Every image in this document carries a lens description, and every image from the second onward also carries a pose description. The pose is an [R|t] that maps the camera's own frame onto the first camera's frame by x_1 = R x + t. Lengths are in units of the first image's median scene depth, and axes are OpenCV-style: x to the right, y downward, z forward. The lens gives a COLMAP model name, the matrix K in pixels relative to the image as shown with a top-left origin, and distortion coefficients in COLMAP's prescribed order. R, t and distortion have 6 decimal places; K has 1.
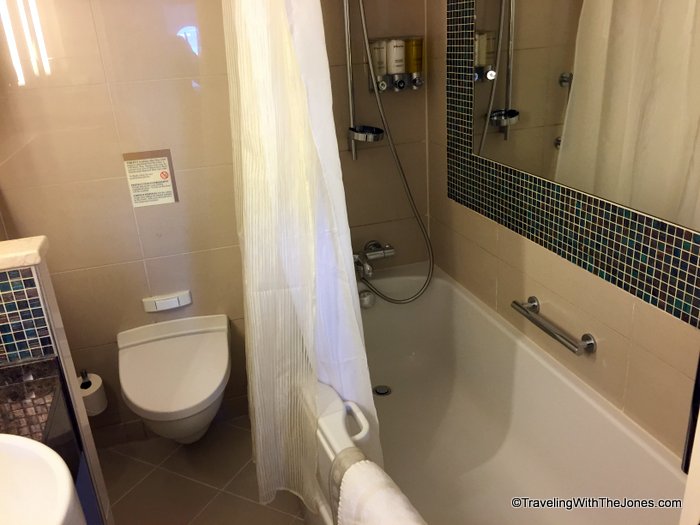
lens RADIAL K [[602.6, 0, 350.4], [0, 602.6, 261.8], [0, 0, 1]] dist [0.074948, -0.074634]
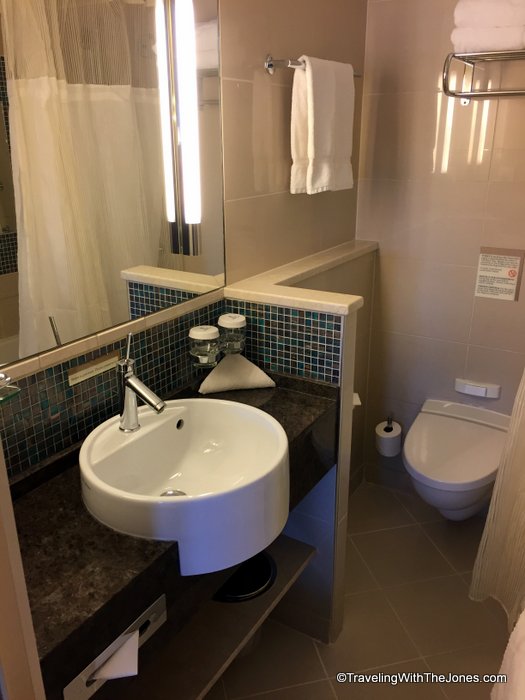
lens RADIAL K [[602.6, 0, 261.7], [0, 602.6, 349.6], [0, 0, 1]] dist [0.074948, -0.074634]
pose [[0.671939, 0.312449, -0.671471, 0.165039], [-0.308805, 0.942276, 0.129440, -0.024003], [0.673155, 0.120378, 0.729638, -0.045864]]
